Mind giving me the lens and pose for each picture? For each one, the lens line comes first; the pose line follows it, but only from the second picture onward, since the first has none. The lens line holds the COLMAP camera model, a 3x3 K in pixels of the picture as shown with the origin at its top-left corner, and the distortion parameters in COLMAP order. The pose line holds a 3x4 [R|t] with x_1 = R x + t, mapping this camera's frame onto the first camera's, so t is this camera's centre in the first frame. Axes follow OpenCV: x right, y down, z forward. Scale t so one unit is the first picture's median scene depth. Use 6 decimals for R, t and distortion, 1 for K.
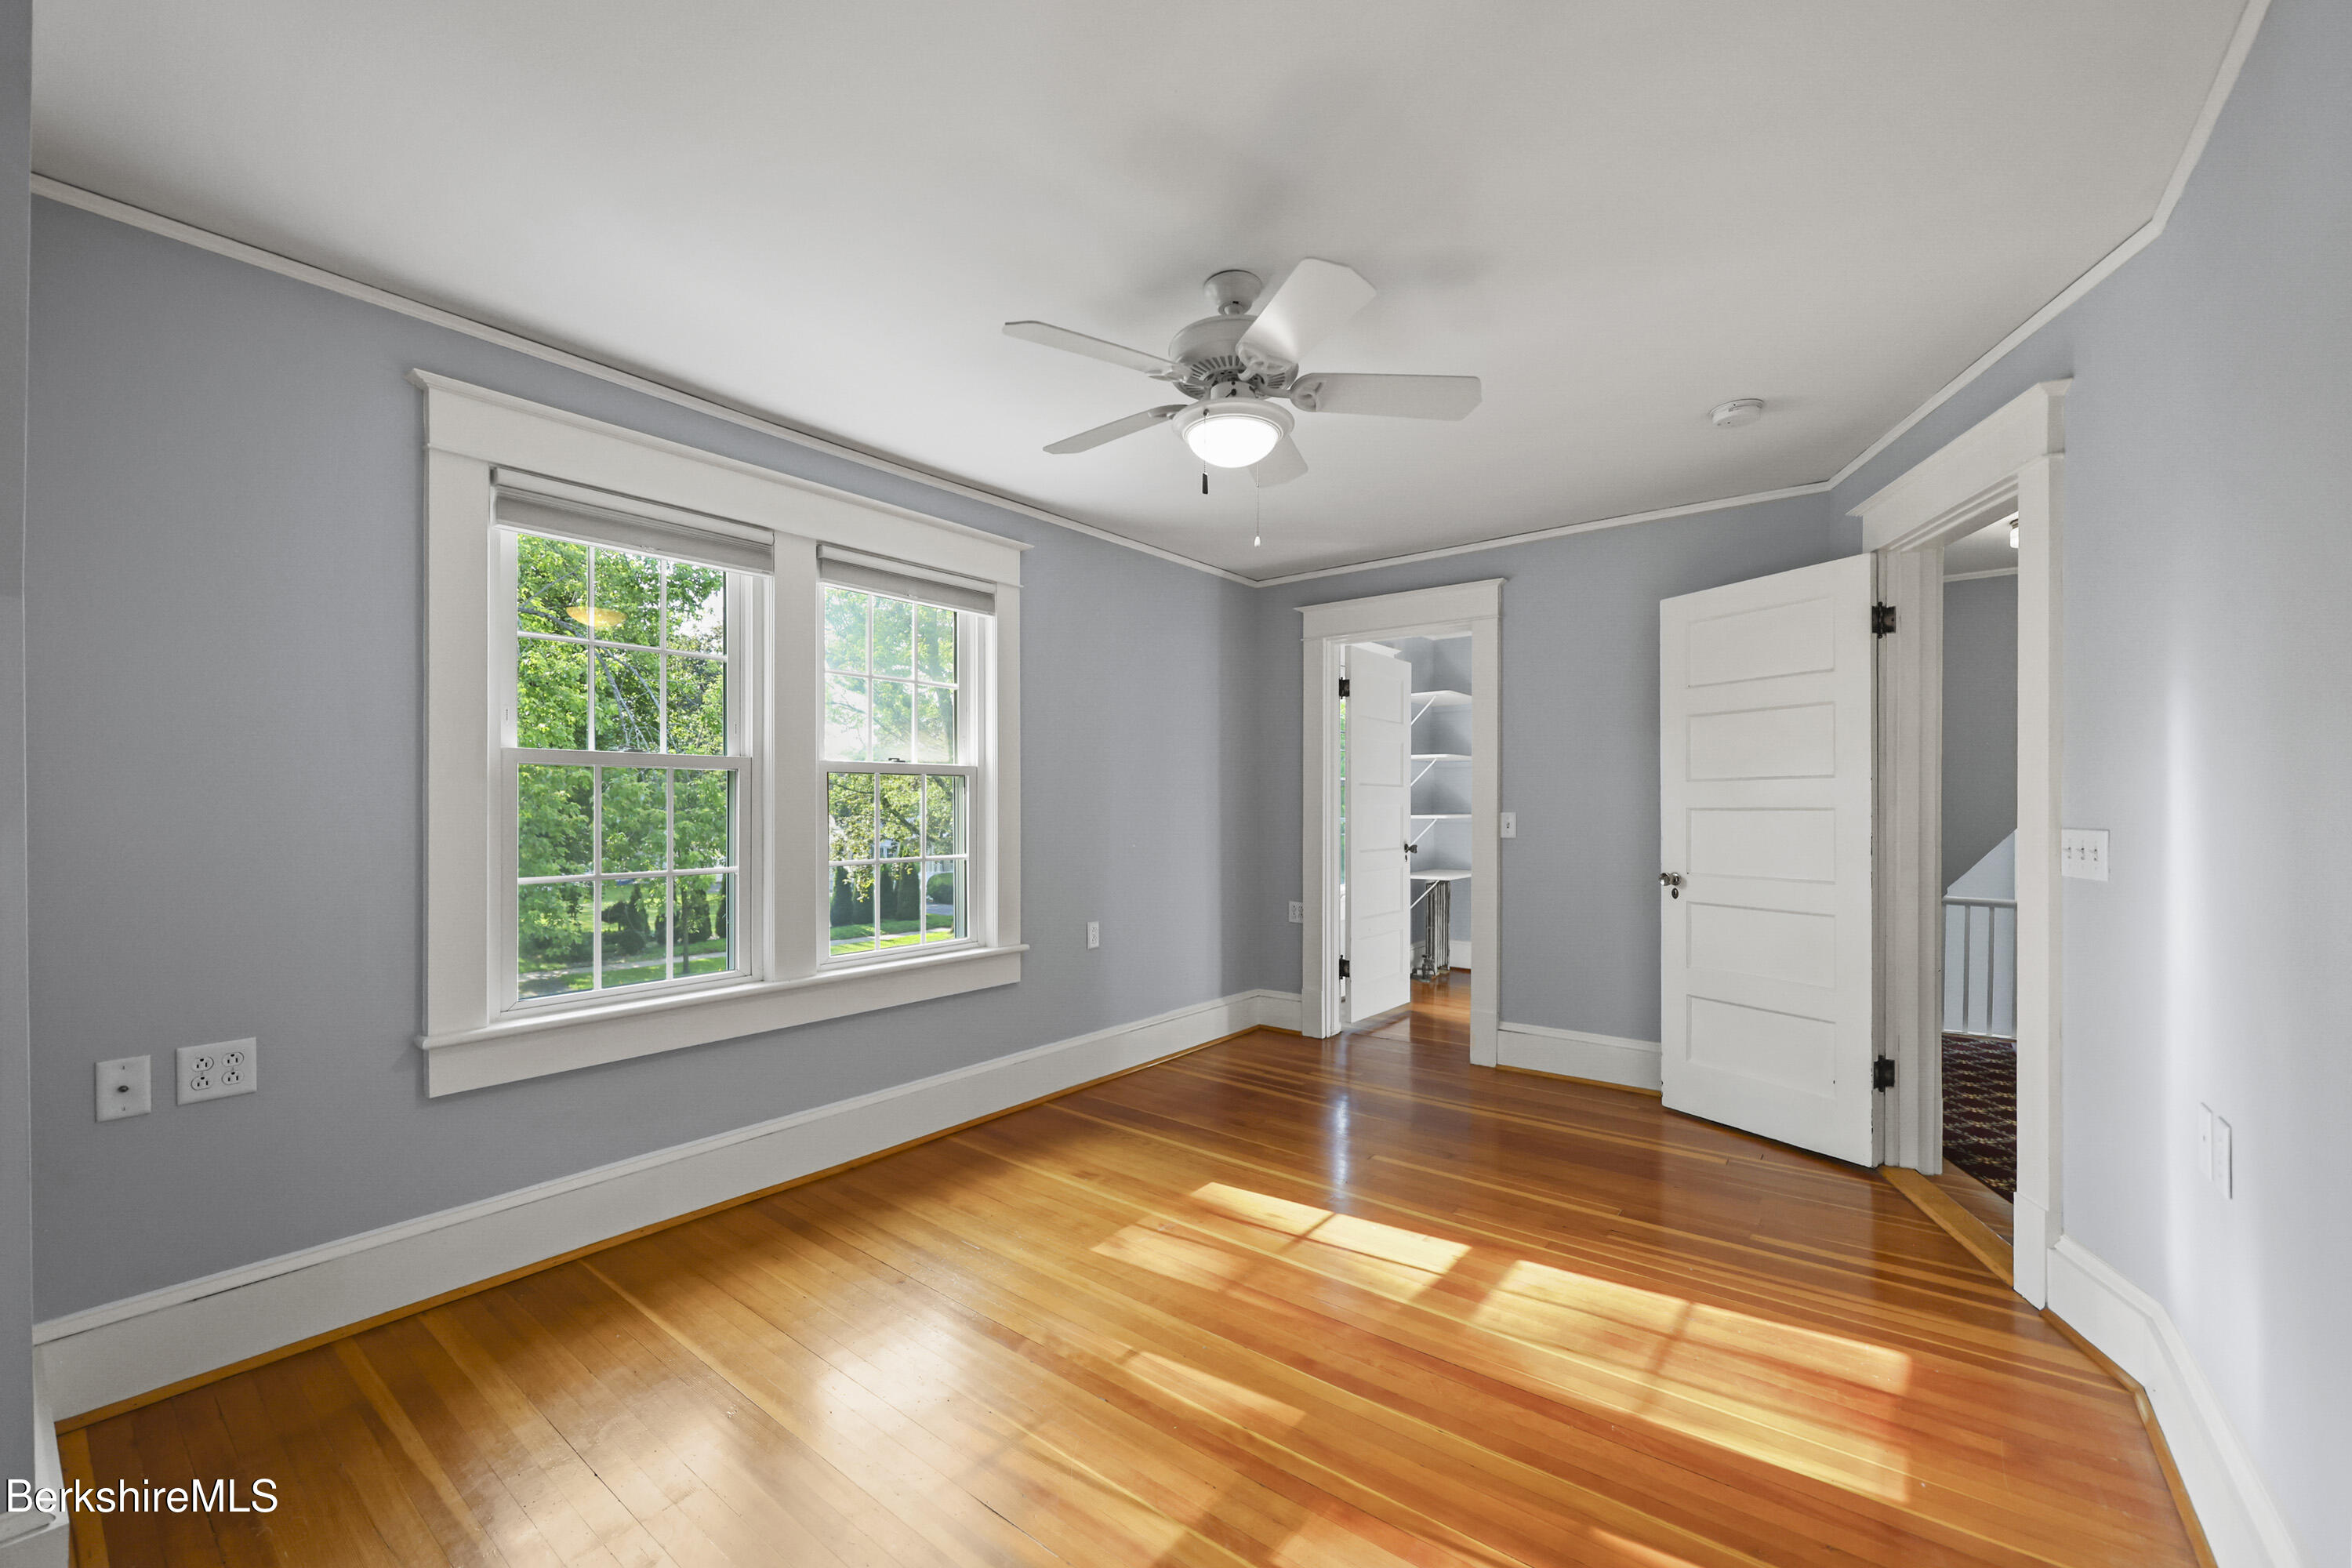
lens RADIAL K [[953.5, 0, 1178.6], [0, 953.5, 803.5], [0, 0, 1]] dist [-0.000655, -0.000318]
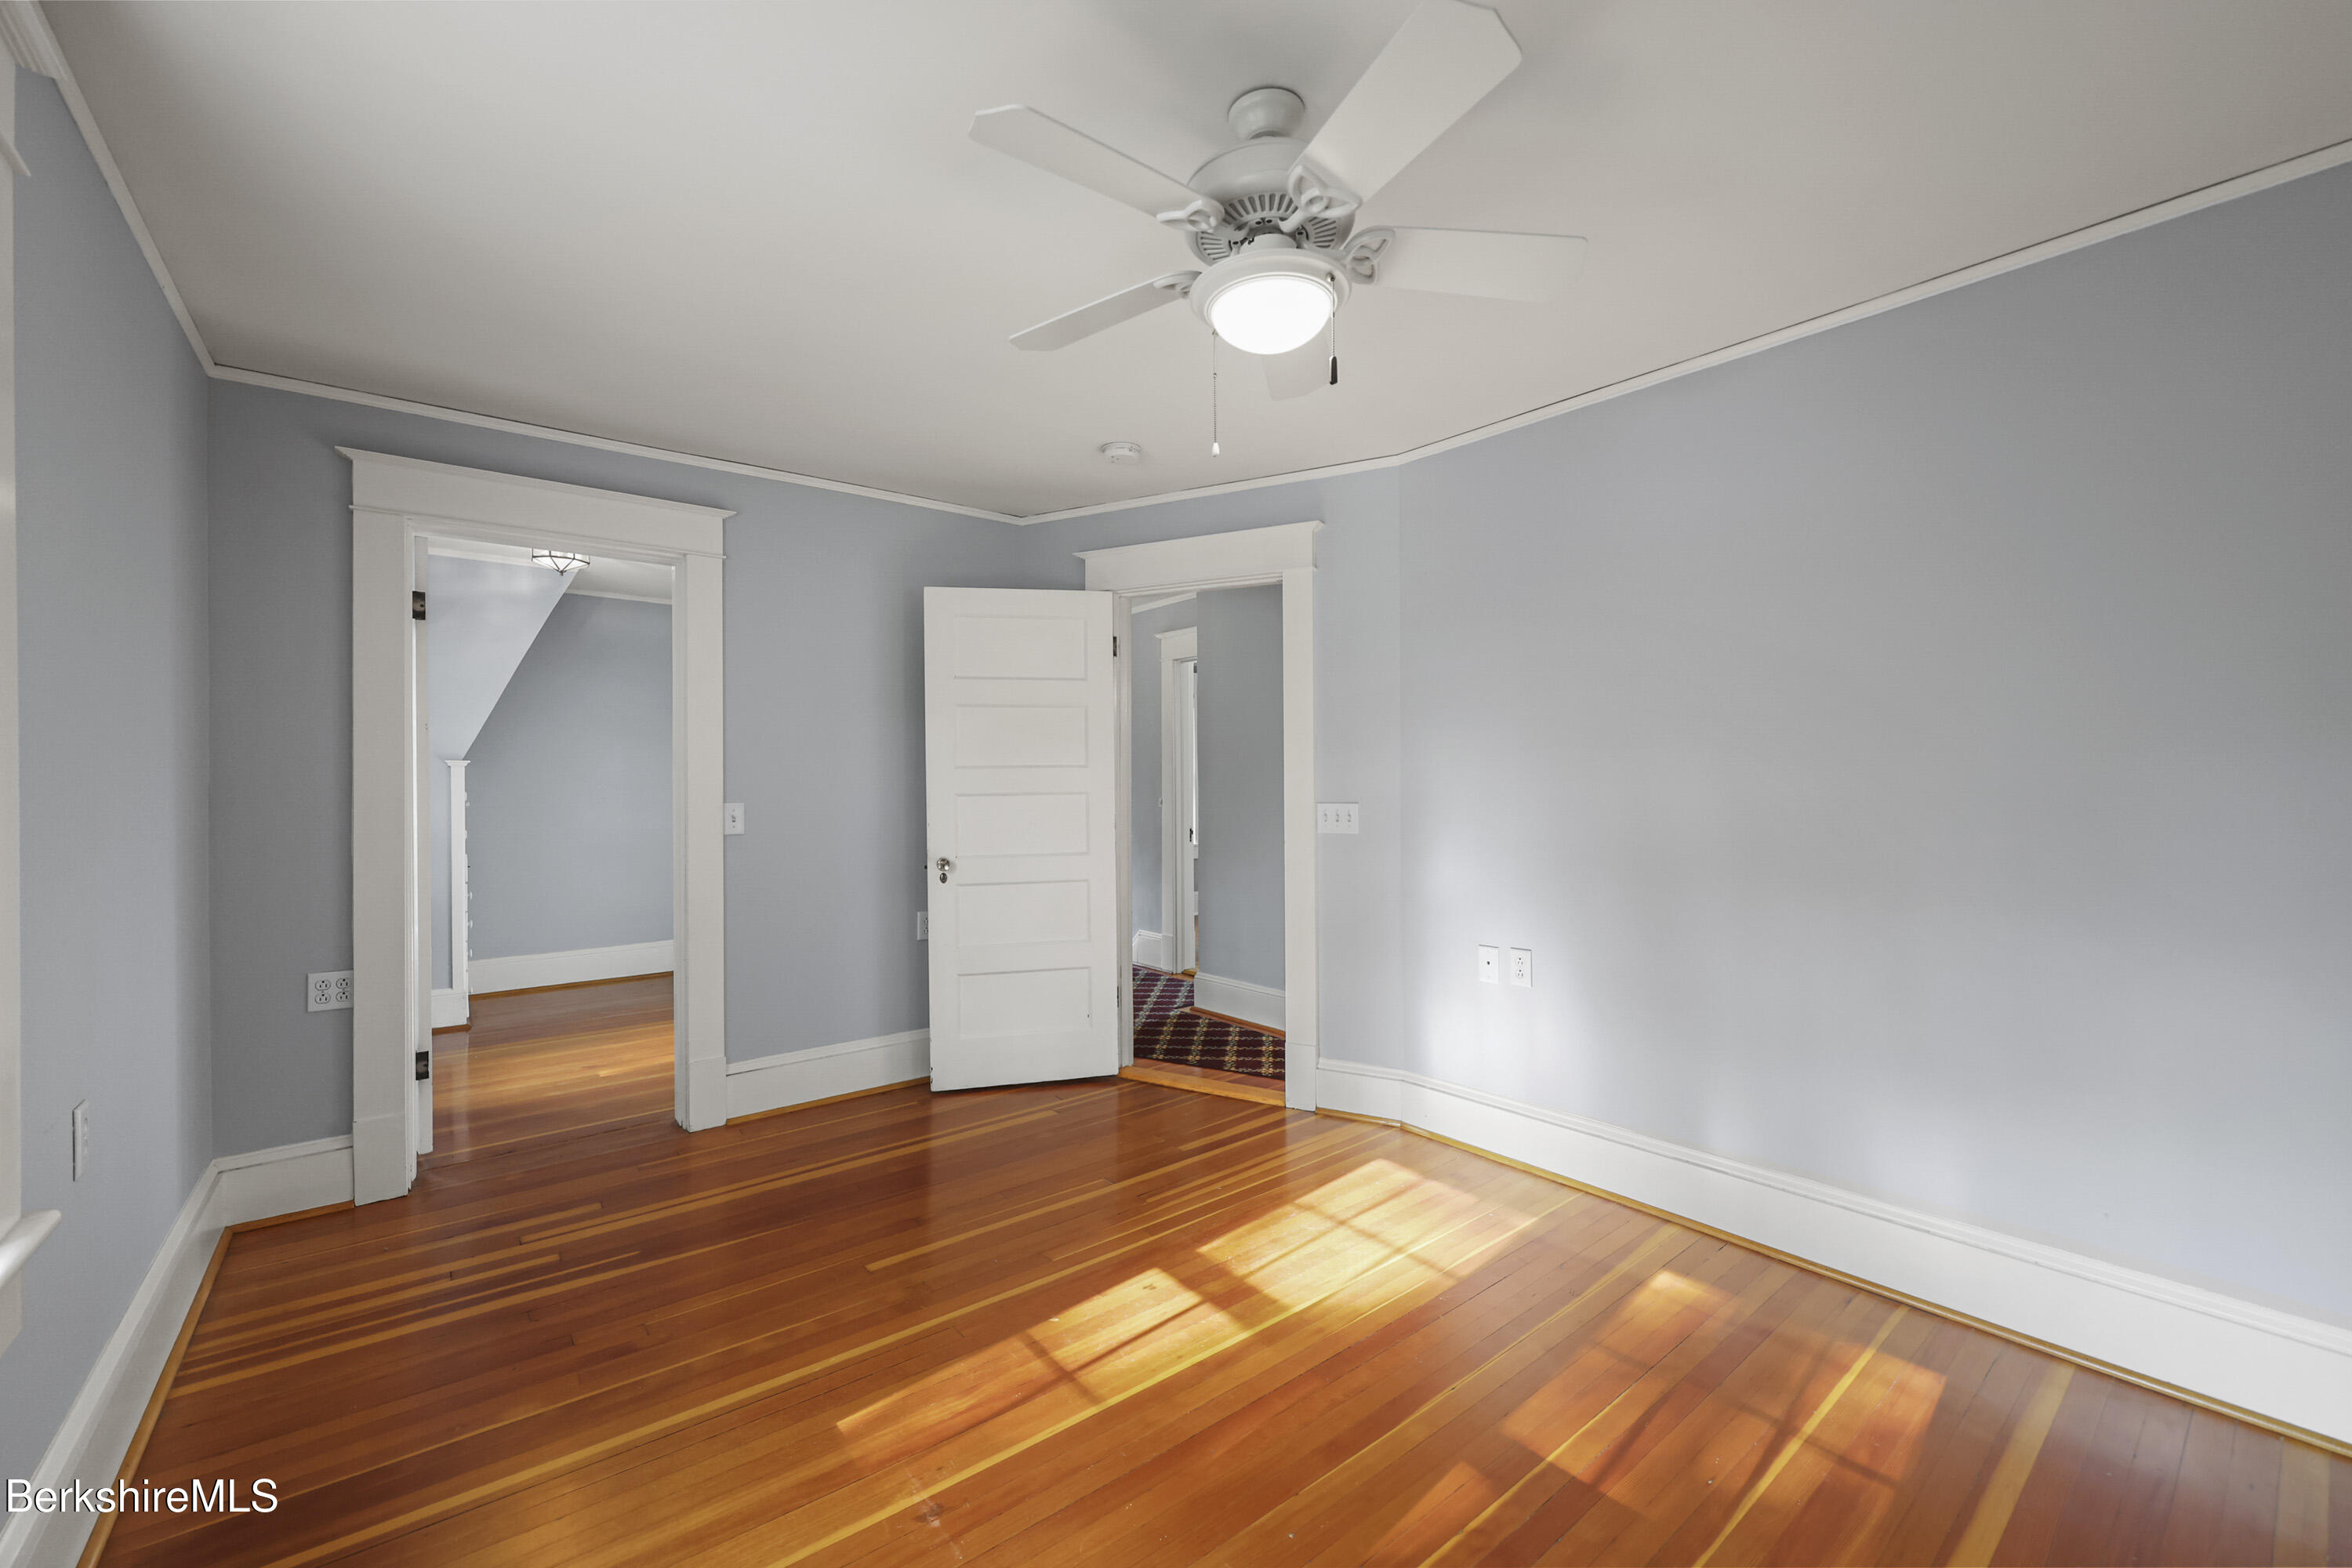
lens RADIAL K [[953.5, 0, 1181.5], [0, 953.5, 769.5], [0, 0, 1]] dist [-0.000655, -0.000318]
pose [[0.227374, 0.007998, 0.973775, -0.412714], [0.007037, 0.999927, -0.009856, -0.008865], [-0.973782, 0.009093, 0.227301, 0.518271]]
